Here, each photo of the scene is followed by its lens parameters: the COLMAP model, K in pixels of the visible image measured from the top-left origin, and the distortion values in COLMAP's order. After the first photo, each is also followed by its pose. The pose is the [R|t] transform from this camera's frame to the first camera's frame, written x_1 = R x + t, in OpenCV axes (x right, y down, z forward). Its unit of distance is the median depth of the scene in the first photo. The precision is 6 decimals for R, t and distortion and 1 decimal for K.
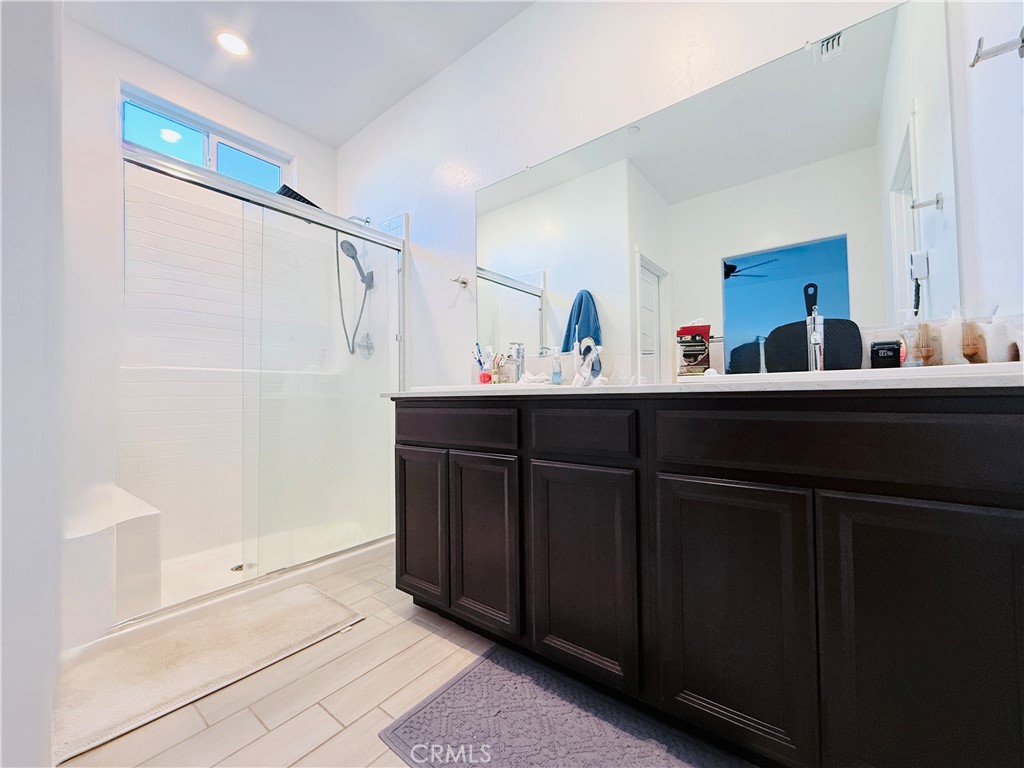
lens RADIAL K [[409.6, 0, 508.7], [0, 409.6, 382.7], [0, 0, 1]] dist [0.000878, 0.000158]
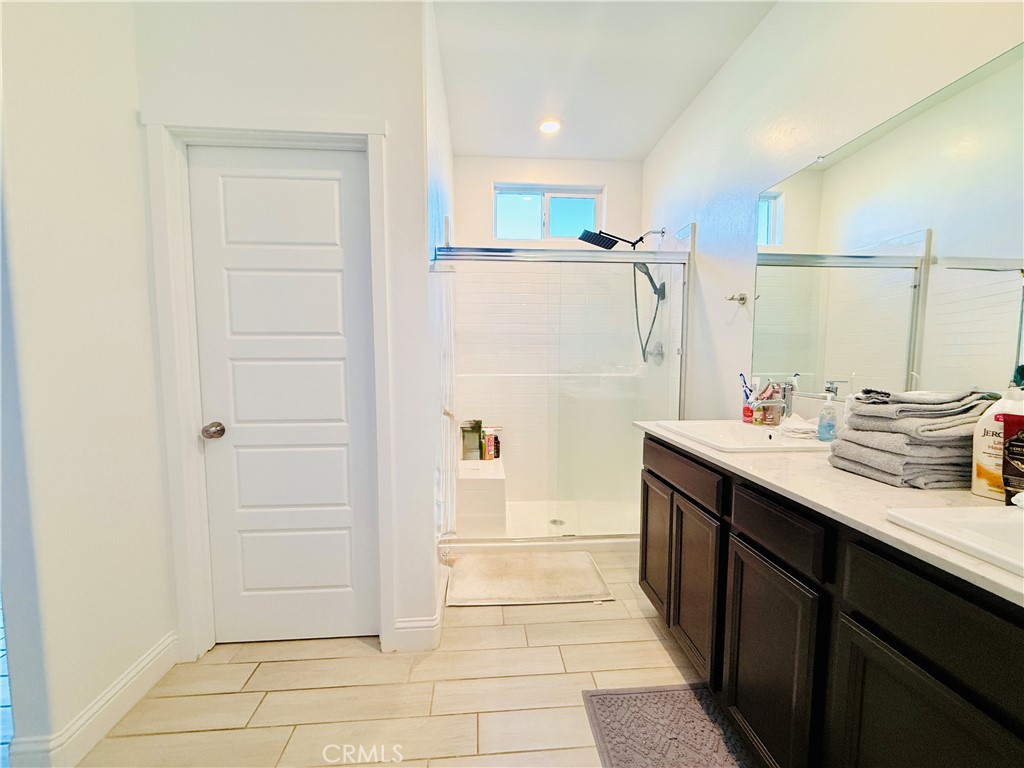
lens RADIAL K [[409.6, 0, 510.4], [0, 409.6, 386.2], [0, 0, 1]] dist [0.000878, 0.000158]
pose [[0.677954, 0.071447, -0.731624, 0.270997], [0.013652, 0.993870, 0.109707, -0.192593], [0.734978, -0.084365, 0.672822, -0.016121]]
